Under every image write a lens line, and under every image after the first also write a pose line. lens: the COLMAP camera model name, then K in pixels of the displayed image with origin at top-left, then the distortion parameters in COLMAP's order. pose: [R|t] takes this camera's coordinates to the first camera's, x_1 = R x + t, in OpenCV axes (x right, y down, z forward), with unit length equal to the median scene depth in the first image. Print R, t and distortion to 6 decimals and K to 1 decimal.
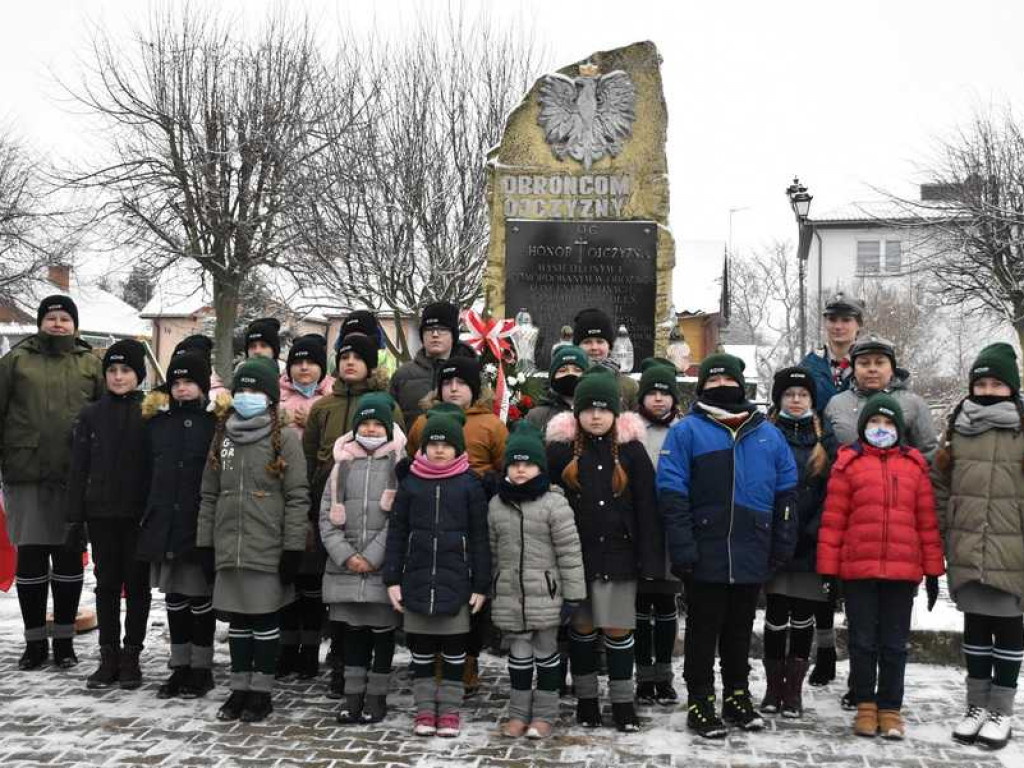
lens RADIAL K [[1332.6, 0, 502.6], [0, 1332.6, 381.6], [0, 0, 1]] dist [0.009155, 0.323687]
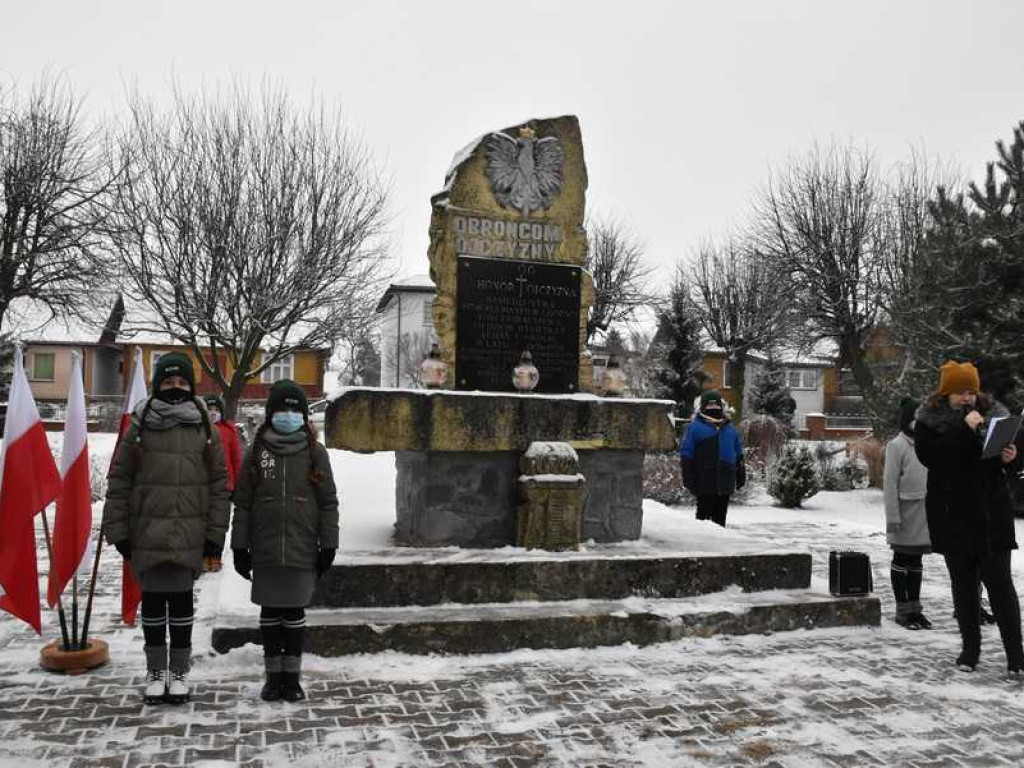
lens RADIAL K [[917.8, 0, 505.4], [0, 917.8, 383.5], [0, 0, 1]] dist [-0.148342, 0.118043]
pose [[0.916955, 0.017141, 0.398622, -0.265171], [-0.010933, 0.999781, -0.017843, -0.000949], [-0.398841, 0.012004, 0.916942, 0.282883]]
